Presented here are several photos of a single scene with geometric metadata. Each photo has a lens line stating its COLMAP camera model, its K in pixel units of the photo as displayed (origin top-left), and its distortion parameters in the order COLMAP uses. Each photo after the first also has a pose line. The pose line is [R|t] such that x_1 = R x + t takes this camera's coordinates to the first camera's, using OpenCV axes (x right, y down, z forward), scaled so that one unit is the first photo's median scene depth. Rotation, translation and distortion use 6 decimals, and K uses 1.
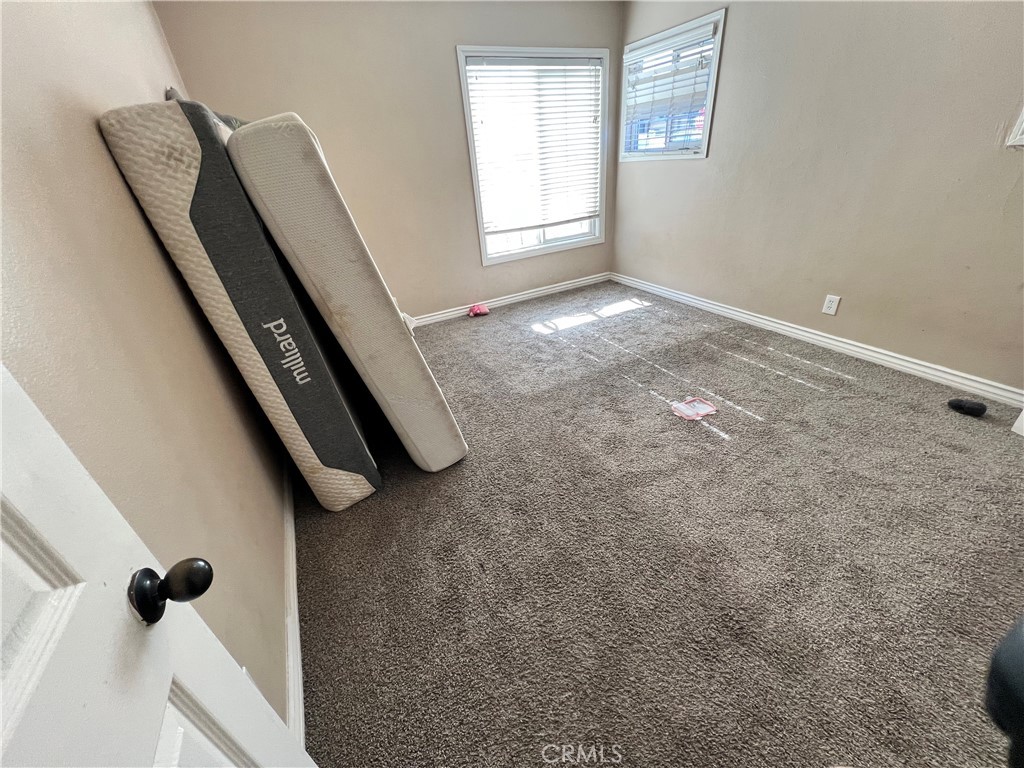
lens RADIAL K [[406.8, 0, 514.4], [0, 406.8, 385.7], [0, 0, 1]] dist [0.000207, 0.000481]
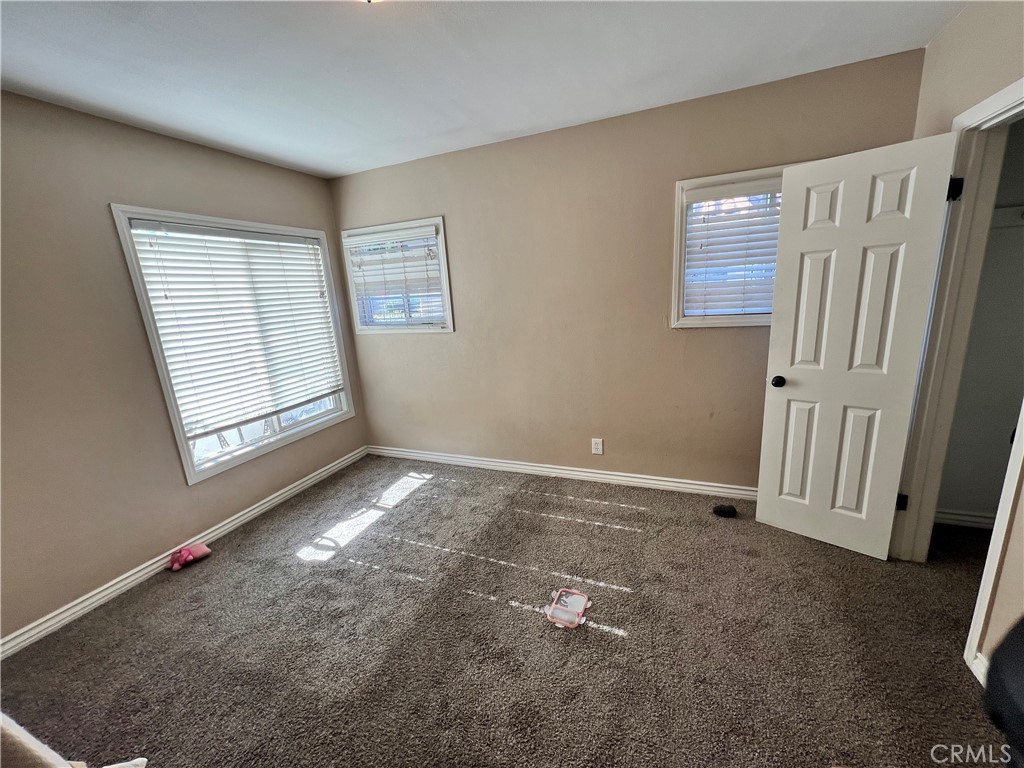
lens RADIAL K [[406.8, 0, 513.9], [0, 406.8, 385.8], [0, 0, 1]] dist [0.000207, 0.000481]
pose [[0.759523, -0.121389, 0.639054, -0.090229], [0.322387, 0.923533, -0.207735, -0.156869], [-0.564971, 0.363802, 0.740579, 0.179982]]
